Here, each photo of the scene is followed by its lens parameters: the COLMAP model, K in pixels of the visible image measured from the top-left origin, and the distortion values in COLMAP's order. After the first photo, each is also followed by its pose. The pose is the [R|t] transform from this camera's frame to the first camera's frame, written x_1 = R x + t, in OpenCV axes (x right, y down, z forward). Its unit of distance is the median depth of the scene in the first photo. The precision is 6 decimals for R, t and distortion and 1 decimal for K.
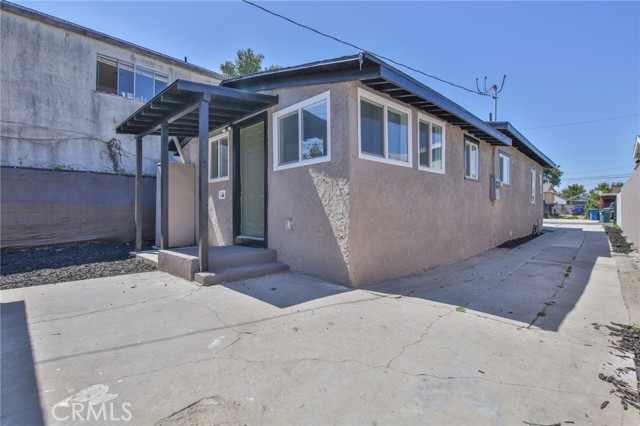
lens RADIAL K [[291.8, 0, 320.0], [0, 291.8, 208.7], [0, 0, 1]] dist [-0.002267, -0.011767]
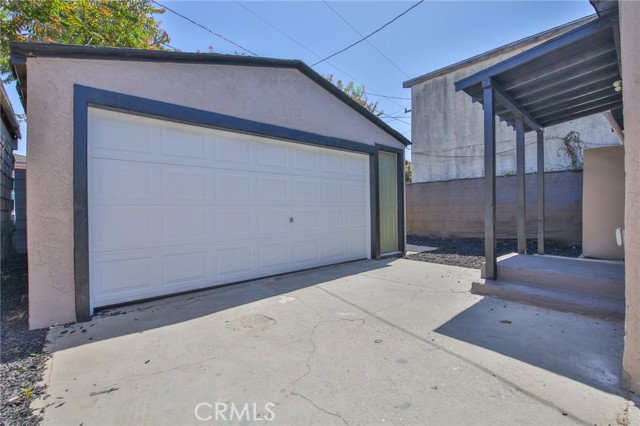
lens RADIAL K [[291.8, 0, 320.0], [0, 291.8, 208.7], [0, 0, 1]] dist [-0.002267, -0.011767]
pose [[-0.062604, -0.005874, -0.998021, 0.337852], [0.008896, 0.999940, -0.006443, 0.000007], [0.997999, -0.009282, -0.062548, 0.351881]]
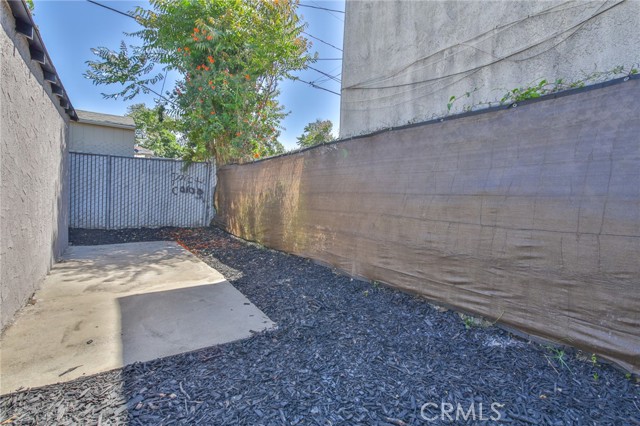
lens RADIAL K [[291.8, 0, 320.0], [0, 291.8, 208.7], [0, 0, 1]] dist [-0.002267, -0.011767]
pose [[-0.185570, 0.032223, -0.982102, -0.588783], [-0.035781, 0.998578, 0.039524, -0.016072], [0.981979, 0.042476, -0.184154, 0.924558]]
